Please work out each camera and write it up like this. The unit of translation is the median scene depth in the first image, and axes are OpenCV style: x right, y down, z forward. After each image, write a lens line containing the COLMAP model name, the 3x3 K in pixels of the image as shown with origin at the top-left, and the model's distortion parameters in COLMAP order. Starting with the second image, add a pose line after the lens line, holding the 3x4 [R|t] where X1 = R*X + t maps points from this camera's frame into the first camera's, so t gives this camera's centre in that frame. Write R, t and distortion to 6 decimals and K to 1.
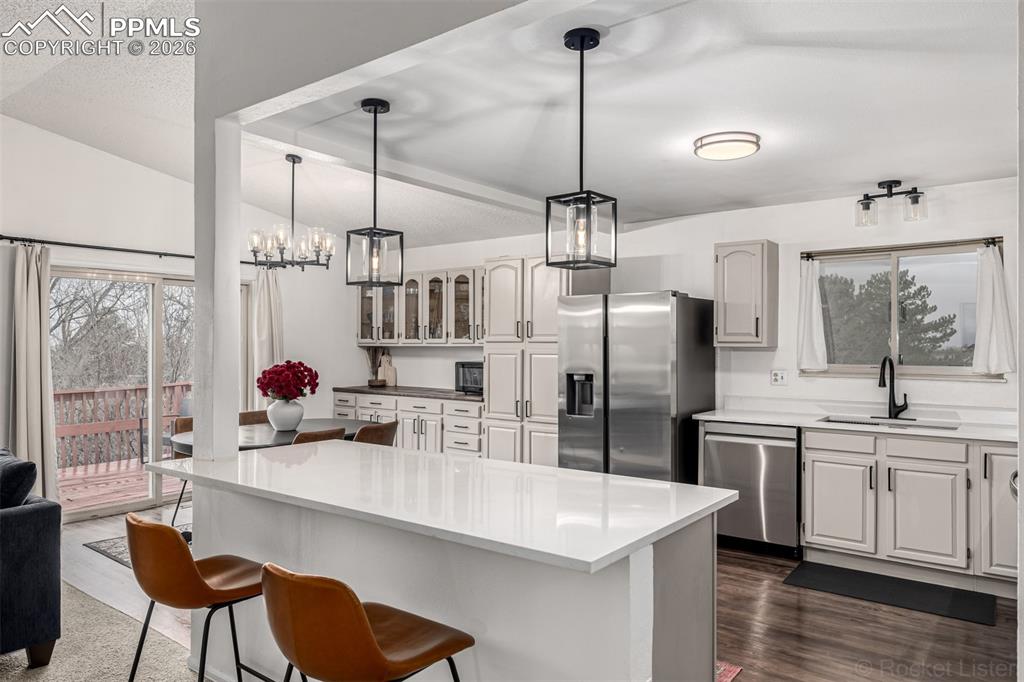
lens RADIAL K [[680.6, 0, 508.6], [0, 680.6, 345.6], [0, 0, 1]] dist [0.001734, -0.005285]
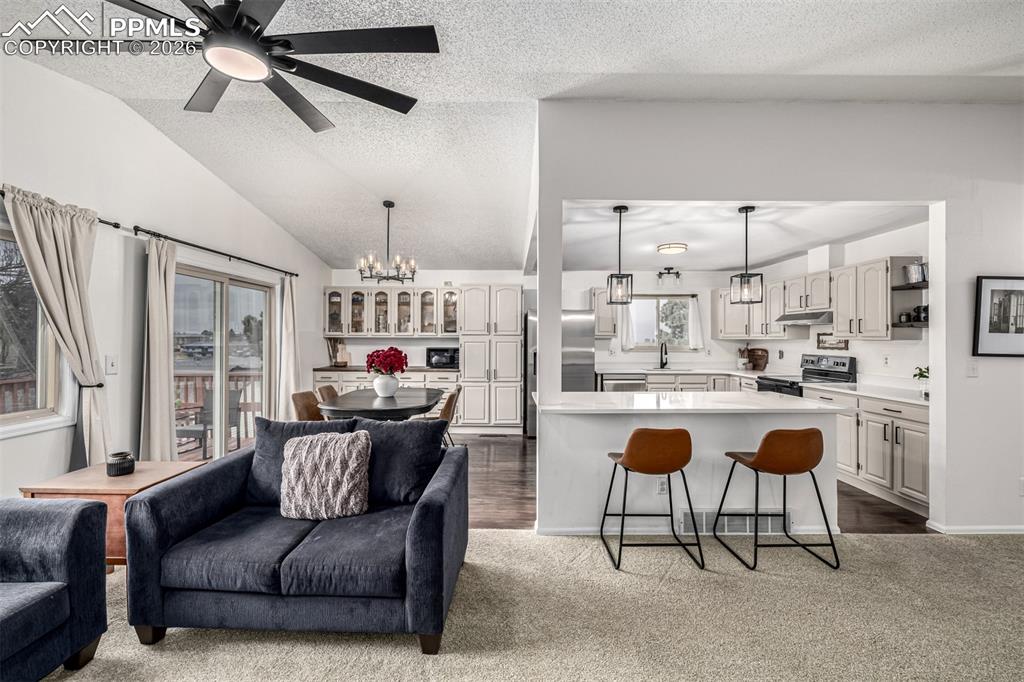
lens RADIAL K [[429.5, 0, 512.1], [0, 429.5, 336.3], [0, 0, 1]] dist [-0.000909, 0.000055]
pose [[0.788287, 0.004430, 0.615292, -0.674748], [-0.000988, 0.999982, -0.005934, 0.005262], [-0.615307, 0.004069, 0.788277, 0.140485]]
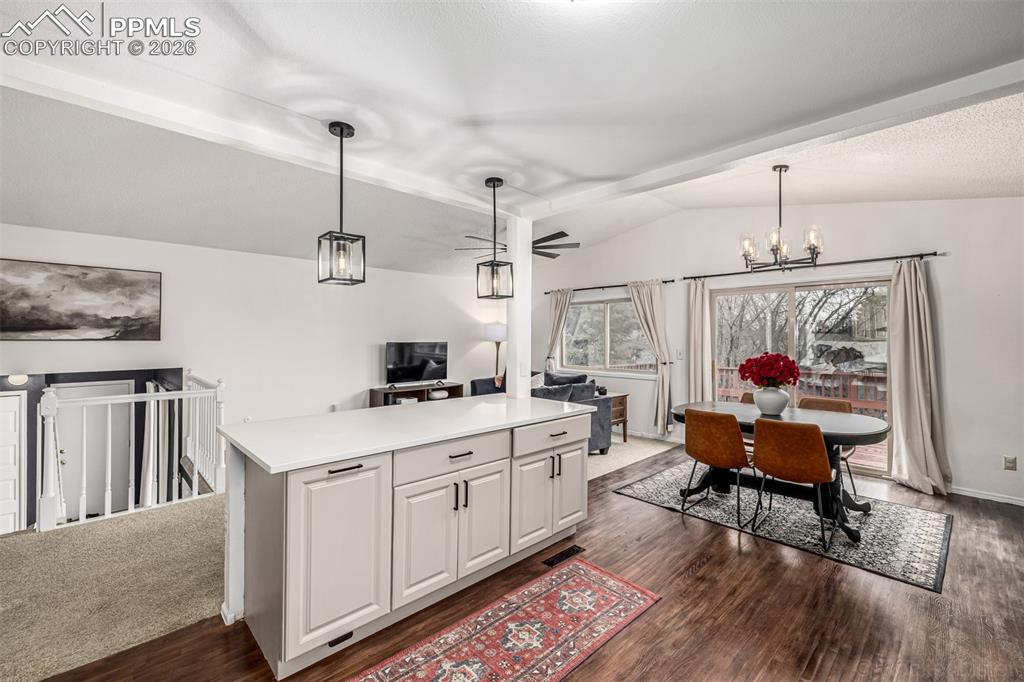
lens RADIAL K [[429.5, 0, 506.8], [0, 429.5, 336.2], [0, 0, 1]] dist [-0.000909, 0.000055]
pose [[-0.153009, -0.003303, -0.988219, 0.445407], [-0.006413, 0.999977, -0.002349, 0.000687], [0.988204, 0.005978, -0.153027, 0.683342]]
